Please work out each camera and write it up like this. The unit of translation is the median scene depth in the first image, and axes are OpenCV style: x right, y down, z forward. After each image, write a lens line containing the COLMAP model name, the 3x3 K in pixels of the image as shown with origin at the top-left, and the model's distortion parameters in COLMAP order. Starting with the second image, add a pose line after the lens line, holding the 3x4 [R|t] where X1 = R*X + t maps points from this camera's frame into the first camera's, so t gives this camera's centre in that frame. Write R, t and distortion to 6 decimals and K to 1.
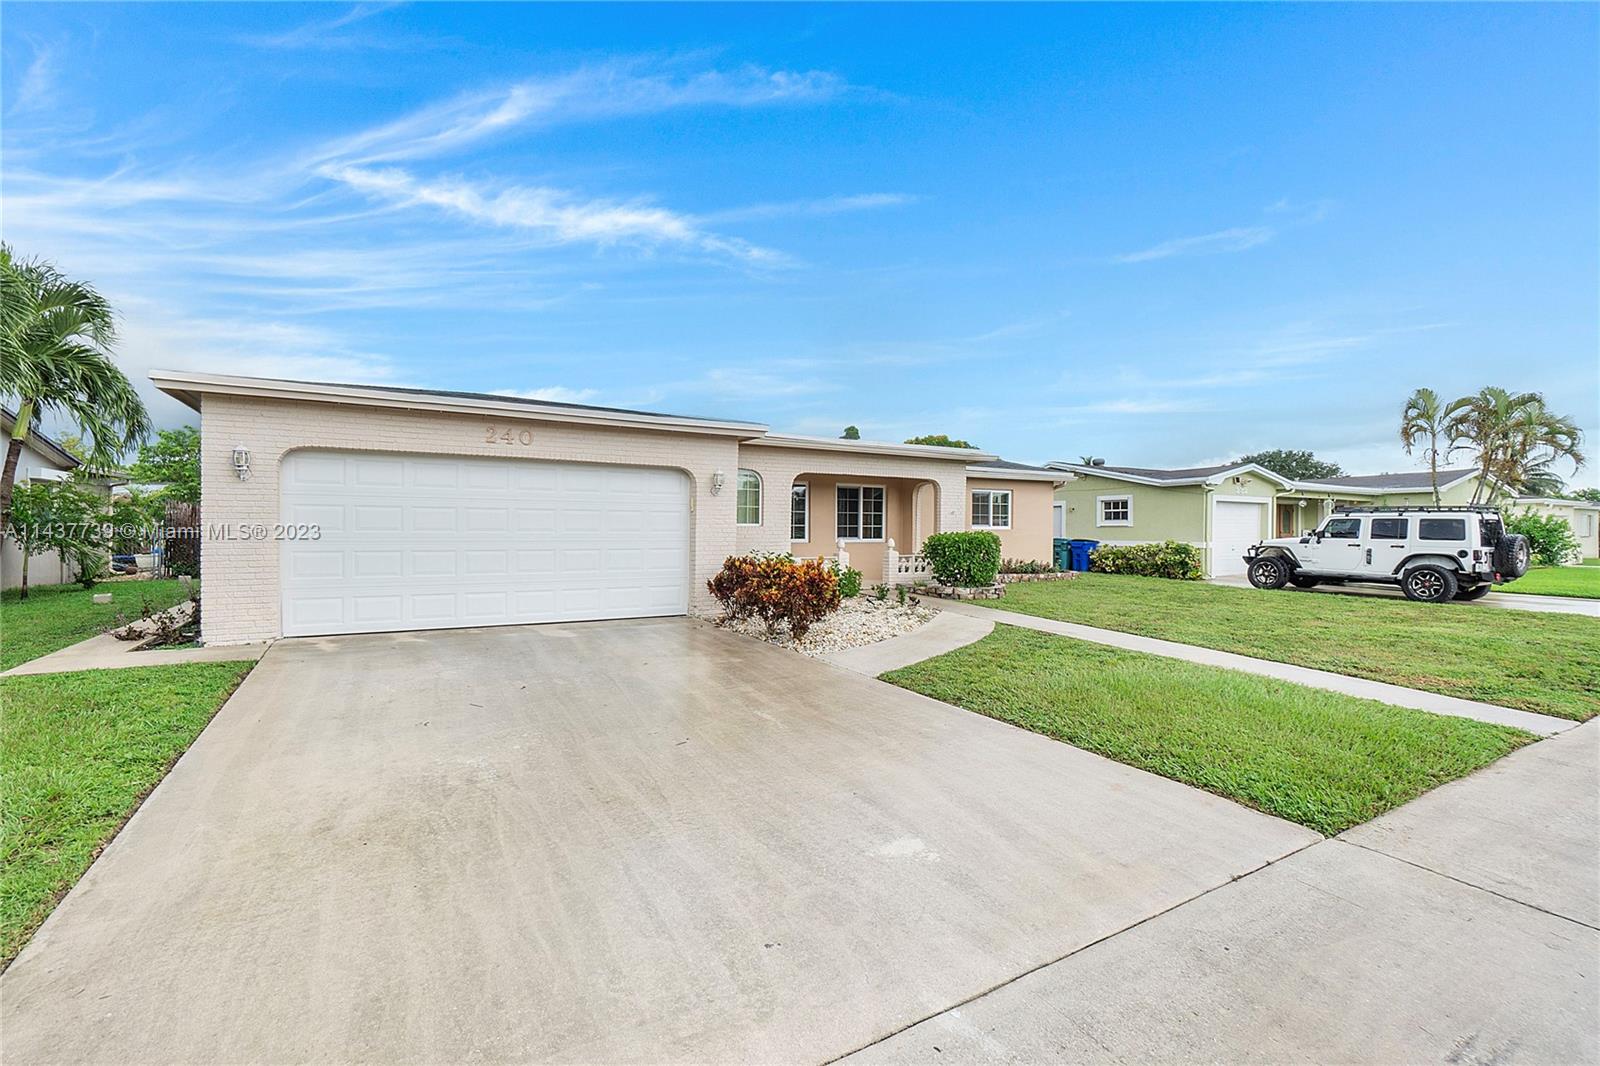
lens RADIAL K [[695.1, 0, 794.7], [0, 695.1, 530.2], [0, 0, 1]] dist [-0.001285, -0.000442]
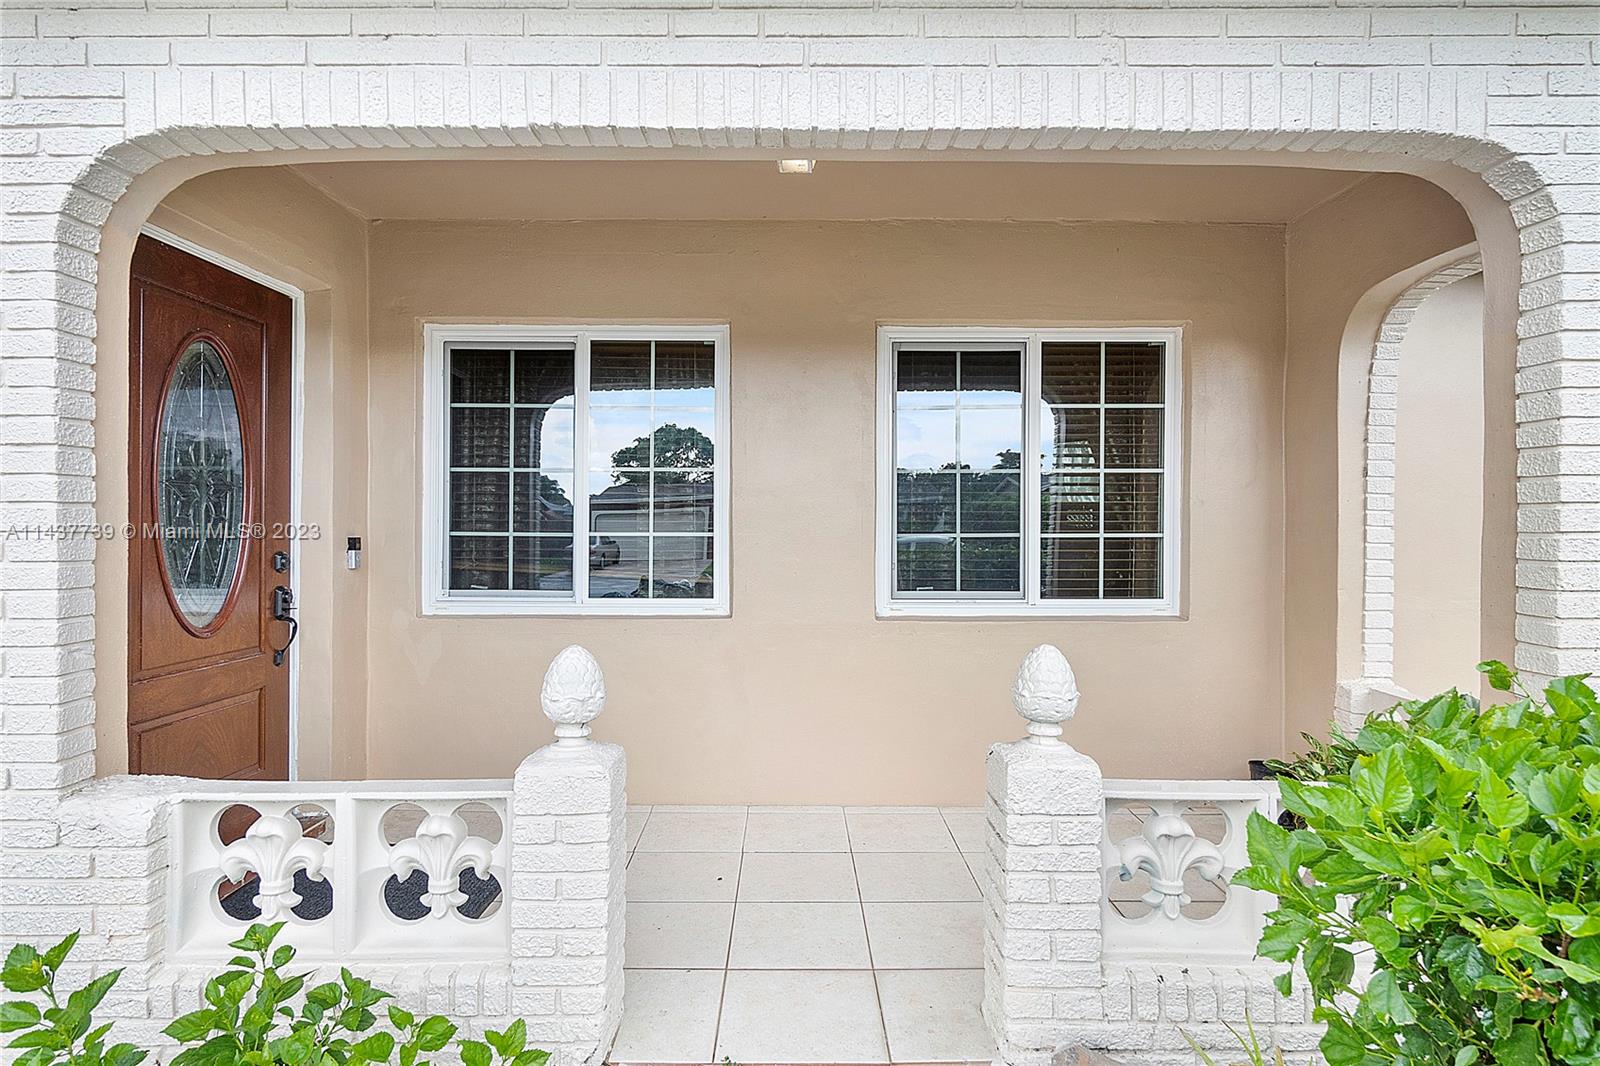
lens RADIAL K [[849.5, 0, 800.0], [0, 849.5, 533.0], [0, 0, 1]] dist [-0.000148, 0.000041]
pose [[0.878912, 0.001754, -0.476982, 0.135453], [0.001578, 0.999977, 0.006586, -0.007353], [0.476982, -0.006541, 0.878889, 0.658226]]
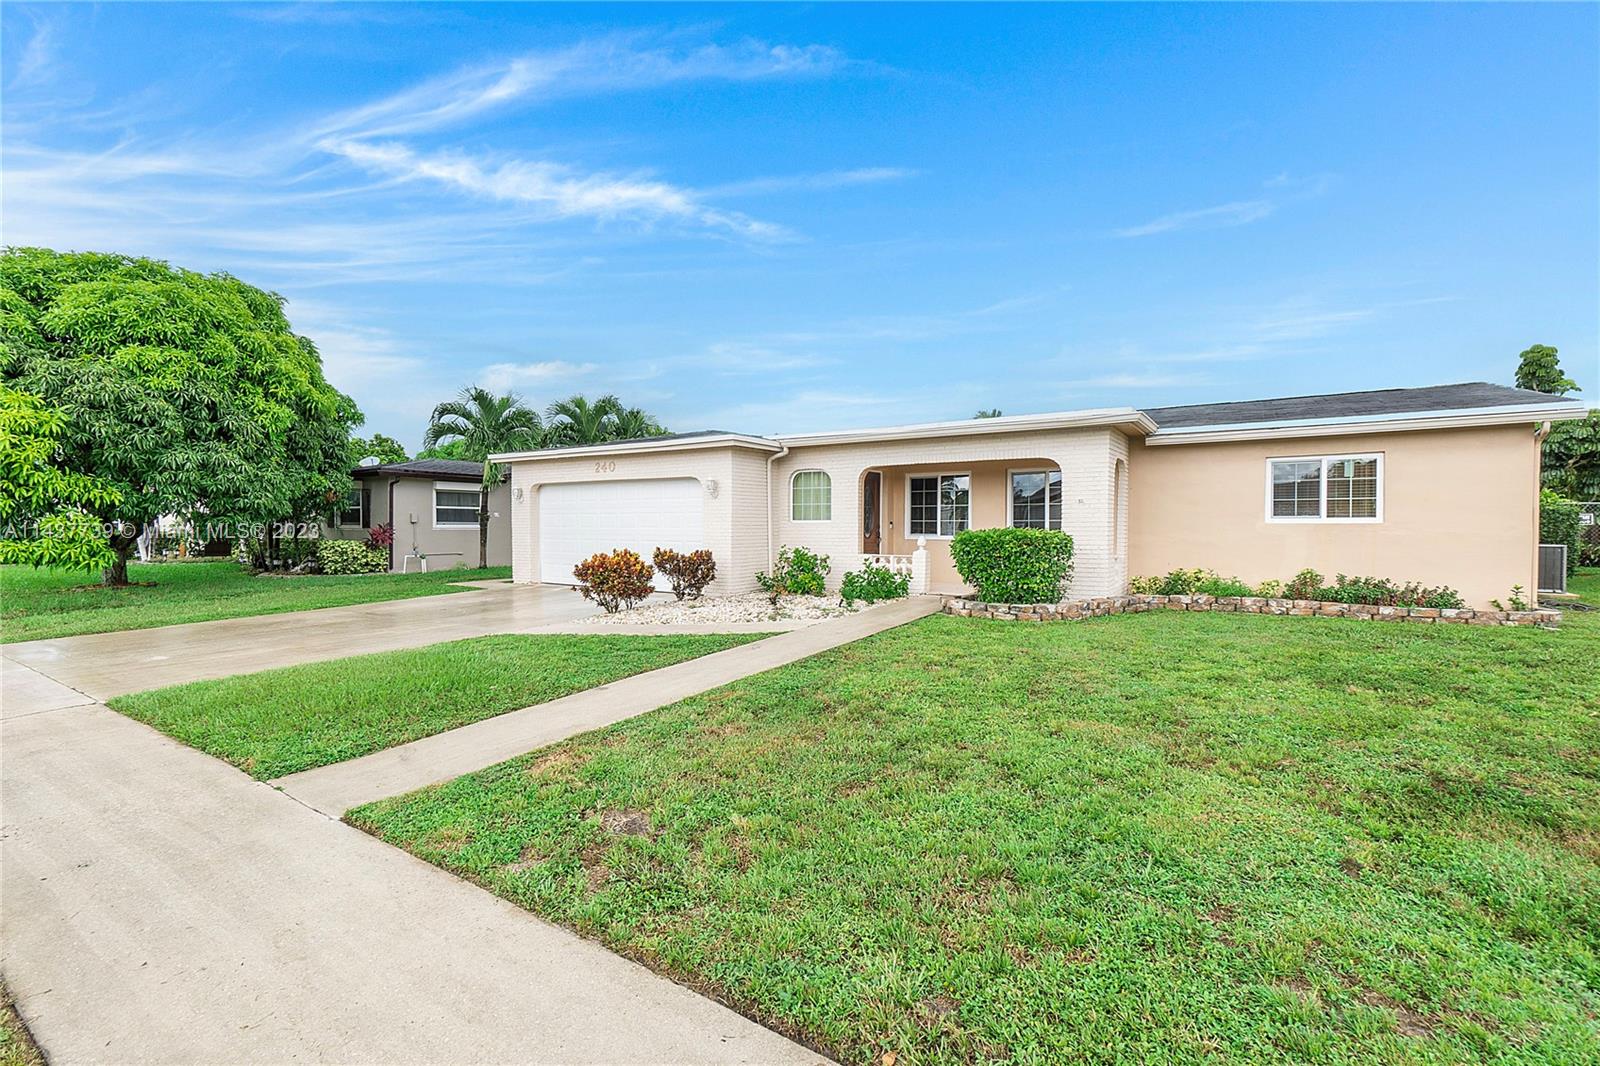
lens RADIAL K [[687.2, 0, 801.2], [0, 687.2, 528.7], [0, 0, 1]] dist [0.000265, 0.000389]
pose [[0.460673, 0.000851, -0.887570, 0.583919], [0.003174, 0.999992, 0.002606, 0.000506], [0.887564, -0.004017, 0.460666, 0.340002]]
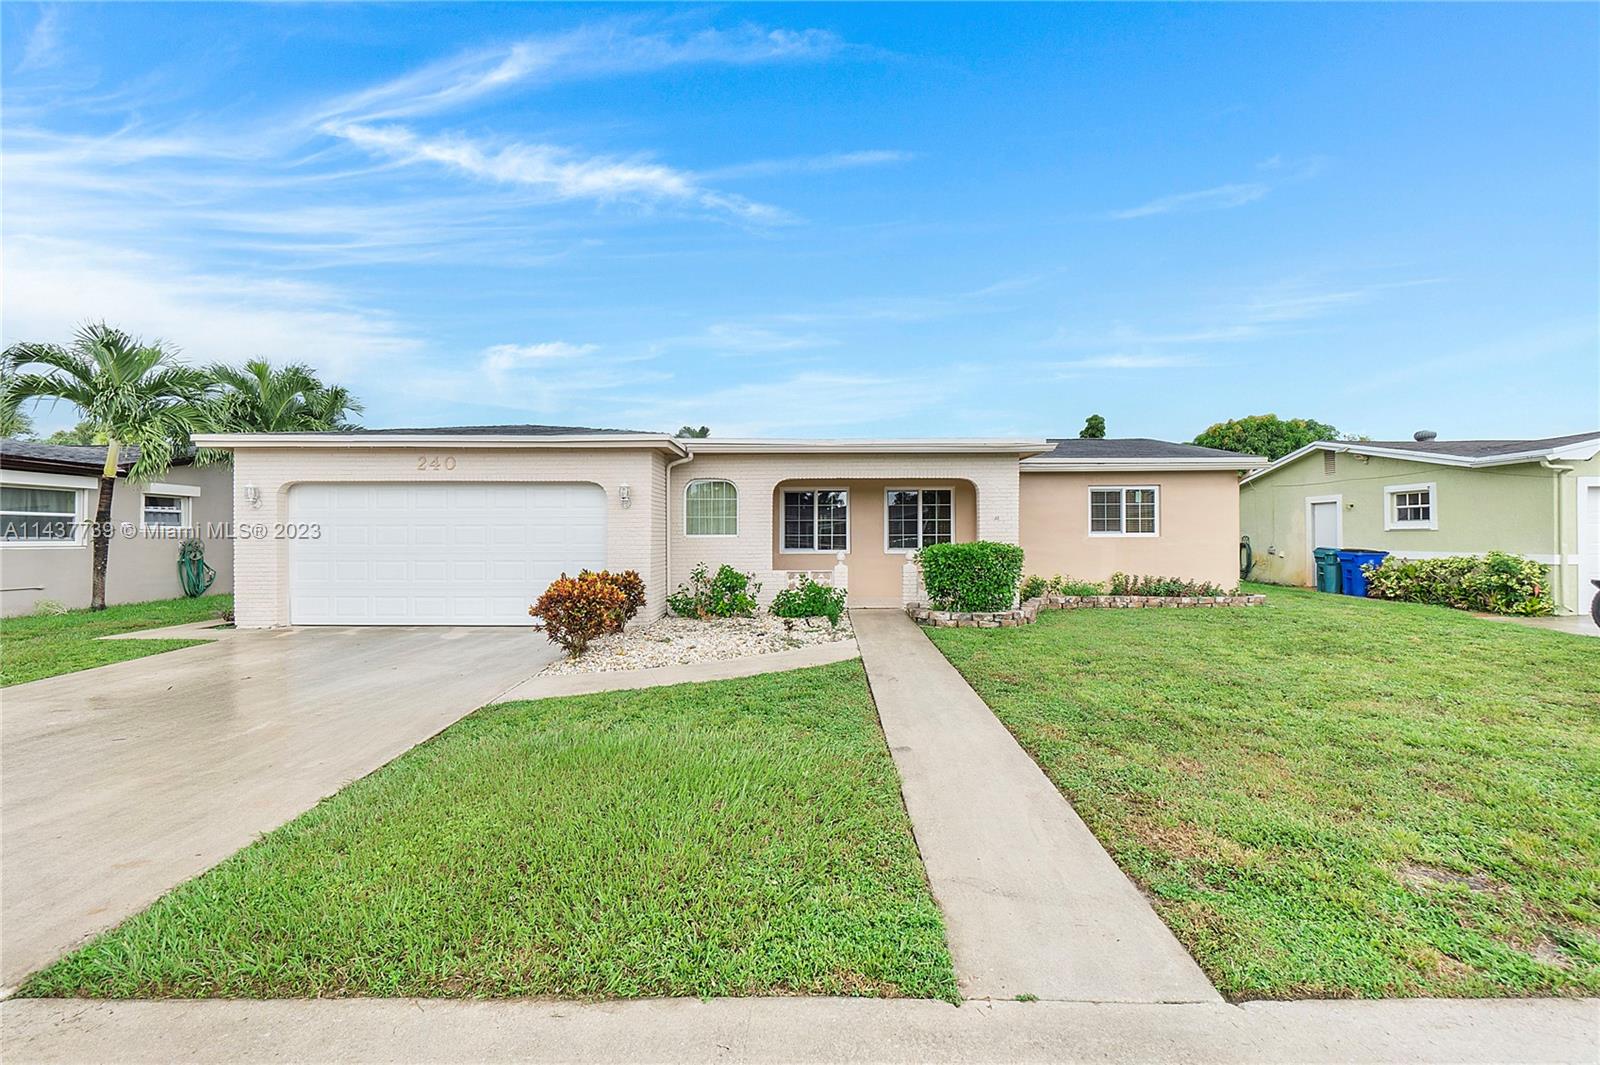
lens RADIAL K [[677.5, 0, 794.6], [0, 677.5, 534.8], [0, 0, 1]] dist [-0.002246, -0.000275]
pose [[0.862536, -0.009083, -0.505914, 0.342122], [0.007396, 0.999958, -0.005344, -0.002337], [0.505942, 0.000868, 0.862567, 0.164152]]
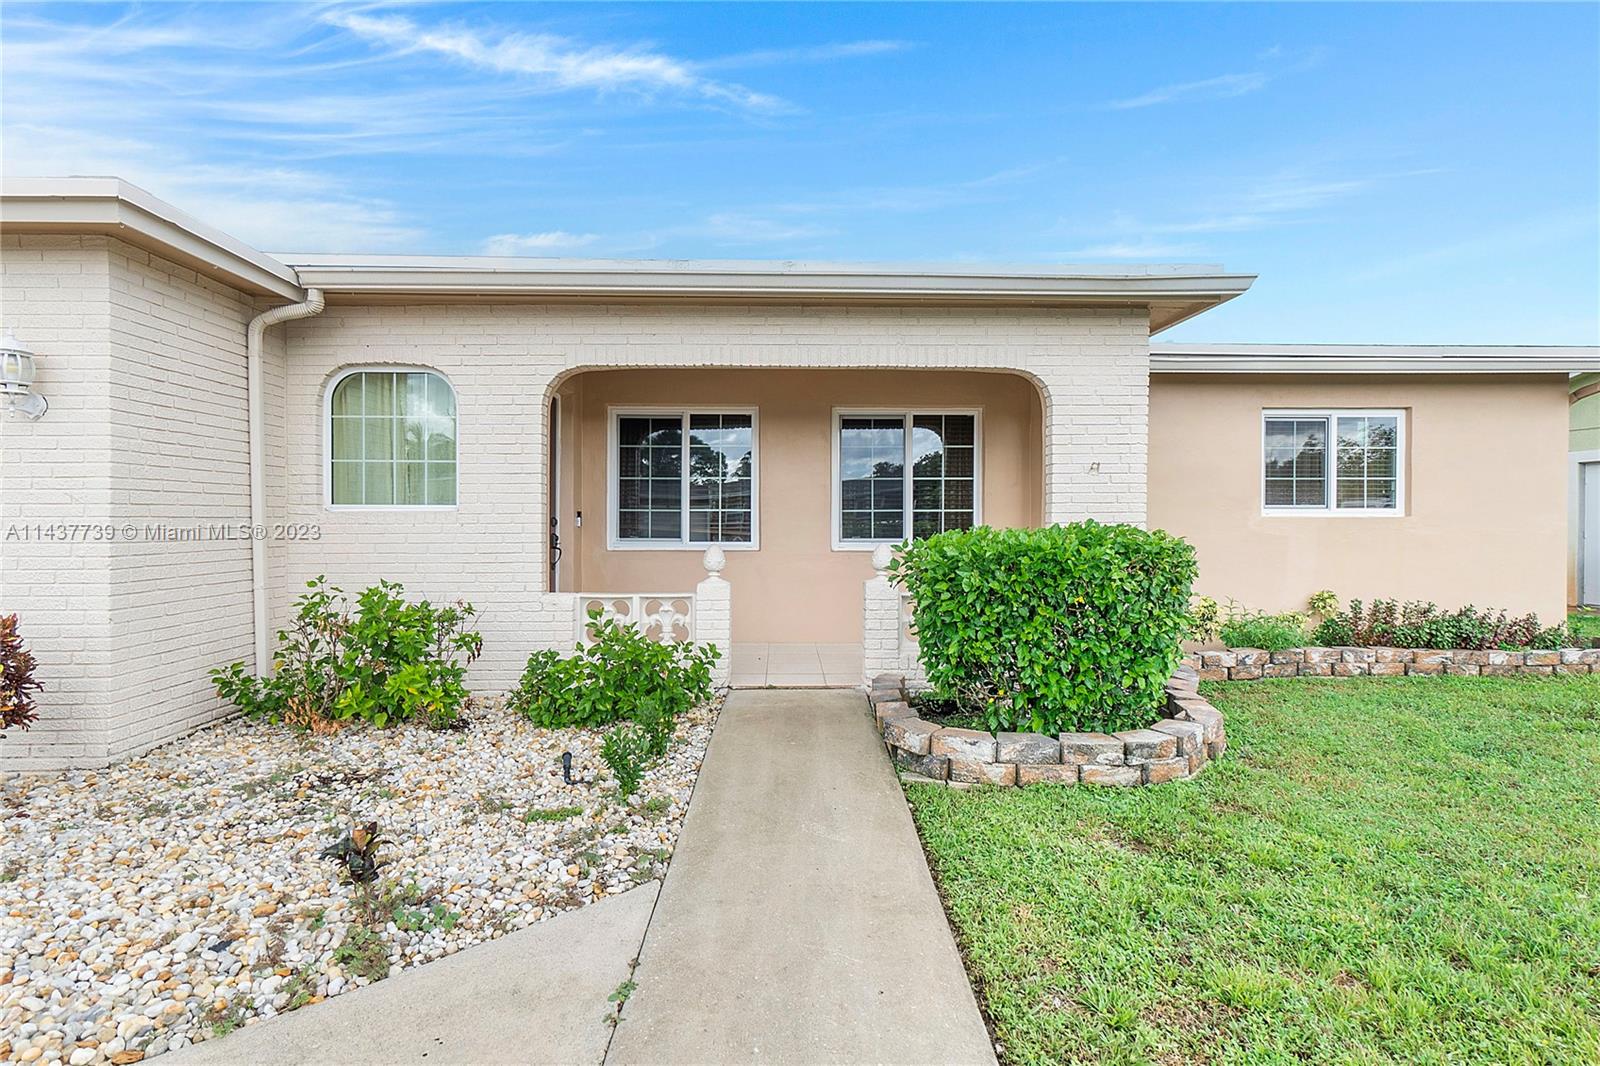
lens RADIAL K [[805.7, 0, 794.2], [0, 805.7, 533.8], [0, 0, 1]] dist [-0.004026, -0.000076]
pose [[0.881490, 0.004030, -0.472185, 0.228623], [0.003085, 0.999893, 0.014294, 0.000742], [0.472192, -0.014057, 0.881384, 0.482261]]
